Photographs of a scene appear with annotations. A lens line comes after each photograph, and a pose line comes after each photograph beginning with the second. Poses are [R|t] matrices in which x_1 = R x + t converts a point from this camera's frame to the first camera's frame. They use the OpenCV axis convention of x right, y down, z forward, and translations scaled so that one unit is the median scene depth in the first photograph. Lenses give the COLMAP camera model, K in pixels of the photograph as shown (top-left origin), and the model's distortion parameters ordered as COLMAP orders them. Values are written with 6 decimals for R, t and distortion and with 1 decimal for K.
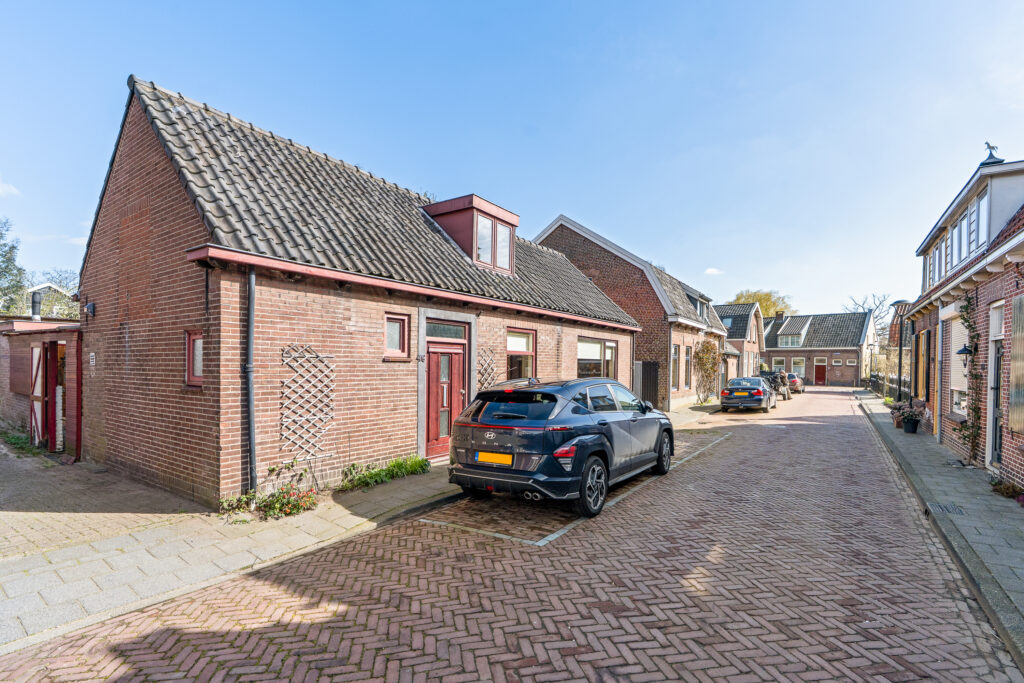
lens RADIAL K [[471.5, 0, 522.6], [0, 471.5, 365.9], [0, 0, 1]] dist [-0.015401, 0.003203]
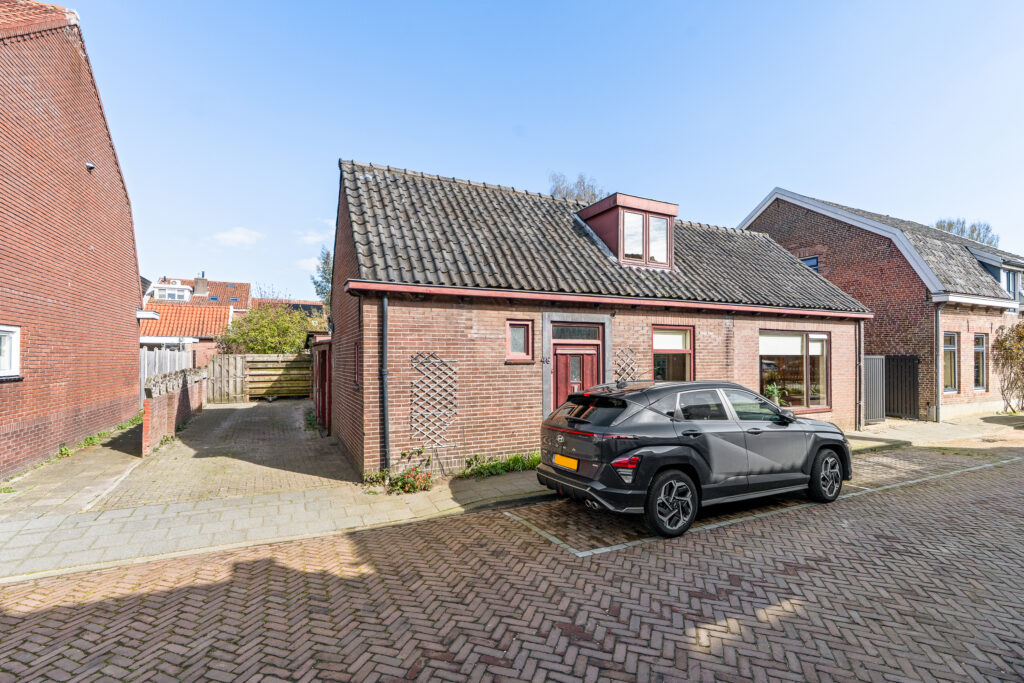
lens RADIAL K [[471.5, 0, 525.1], [0, 471.5, 351.8], [0, 0, 1]] dist [-0.015401, 0.003203]
pose [[0.866666, -0.019529, -0.498506, 0.322948], [0.010552, 0.999728, -0.020820, -0.015997], [0.498777, 0.012784, 0.866636, 0.072492]]
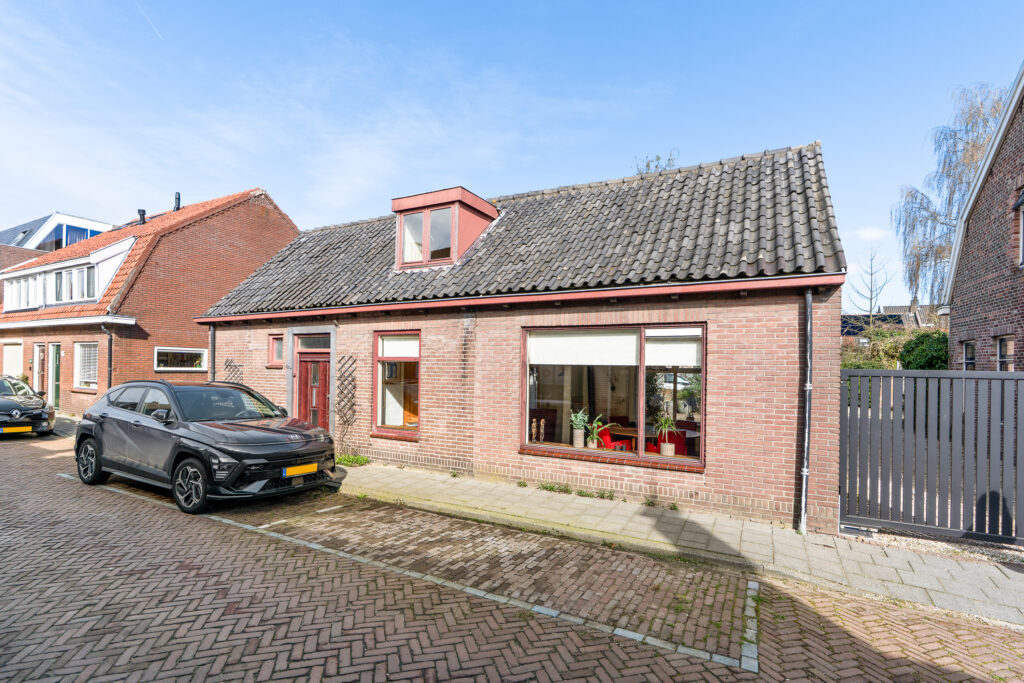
lens RADIAL K [[471.5, 0, 463.6], [0, 471.5, 361.2], [0, 0, 1]] dist [-0.015401, 0.003203]
pose [[0.089637, -0.012791, -0.995892, 1.333977], [-0.010570, 0.999849, -0.013793, -0.020006], [0.995918, 0.011763, 0.089488, 1.620000]]
